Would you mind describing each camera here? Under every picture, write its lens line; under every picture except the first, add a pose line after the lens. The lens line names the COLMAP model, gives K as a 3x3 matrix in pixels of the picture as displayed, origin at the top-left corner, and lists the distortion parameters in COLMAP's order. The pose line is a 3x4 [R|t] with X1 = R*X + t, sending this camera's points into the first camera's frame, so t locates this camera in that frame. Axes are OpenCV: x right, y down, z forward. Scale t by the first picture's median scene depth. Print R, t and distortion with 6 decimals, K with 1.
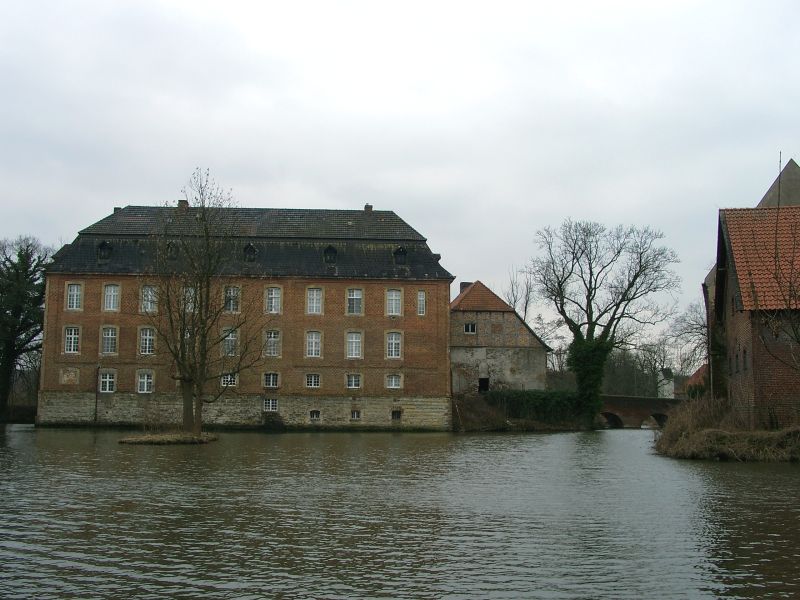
lens RADIAL K [[794.7, 0, 396.4], [0, 794.7, 302.2], [0, 0, 1]] dist [-0.118927, 0.000000]
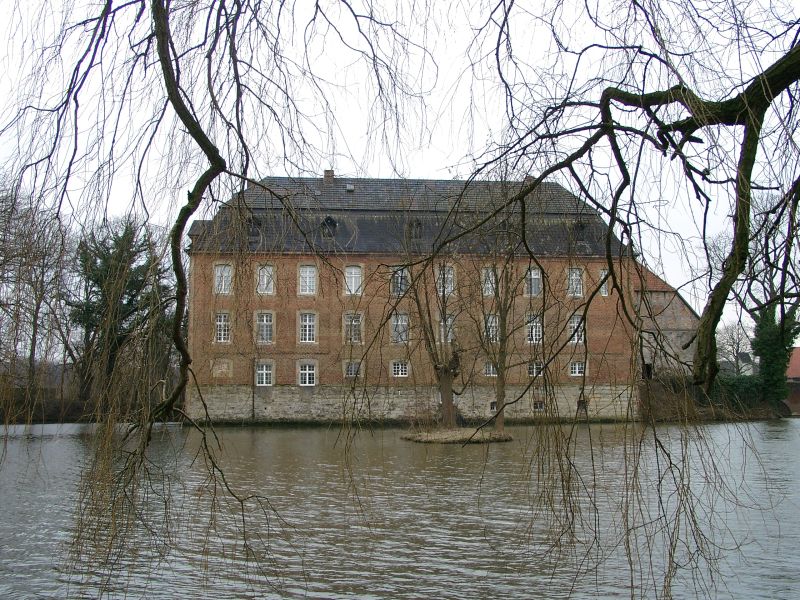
lens RADIAL K [[881.3, 0, 400.7], [0, 881.3, 298.8], [0, 0, 1]] dist [-0.087197, 0.000000]
pose [[0.999596, -0.009080, 0.026937, -0.232186], [0.008557, 0.999774, 0.019457, -0.002097], [-0.027108, -0.019218, 0.999448, -0.005289]]
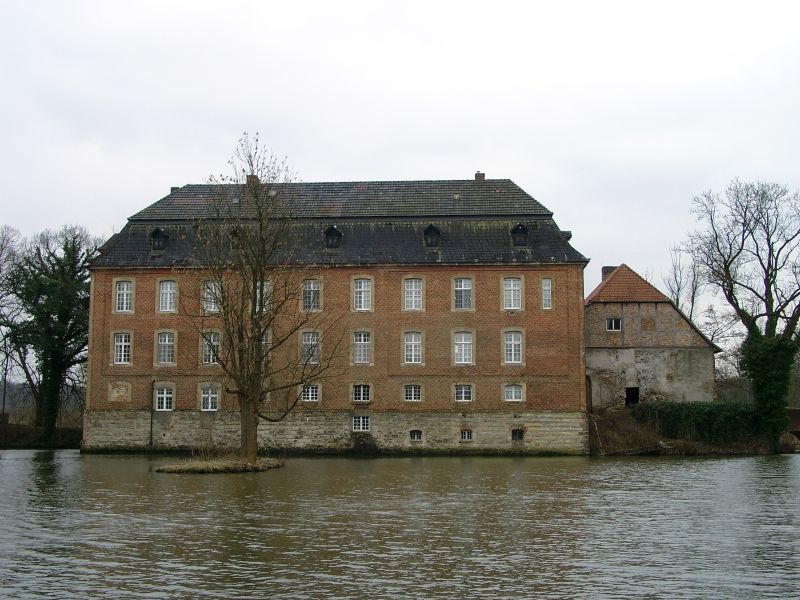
lens RADIAL K [[978.1, 0, 399.0], [0, 978.1, 303.8], [0, 0, 1]] dist [-0.070696, 0.000000]
pose [[0.989082, -0.022989, -0.145565, 0.027432], [0.023987, 0.999699, 0.005102, 0.002716], [0.145404, -0.008538, 0.989336, 0.014748]]
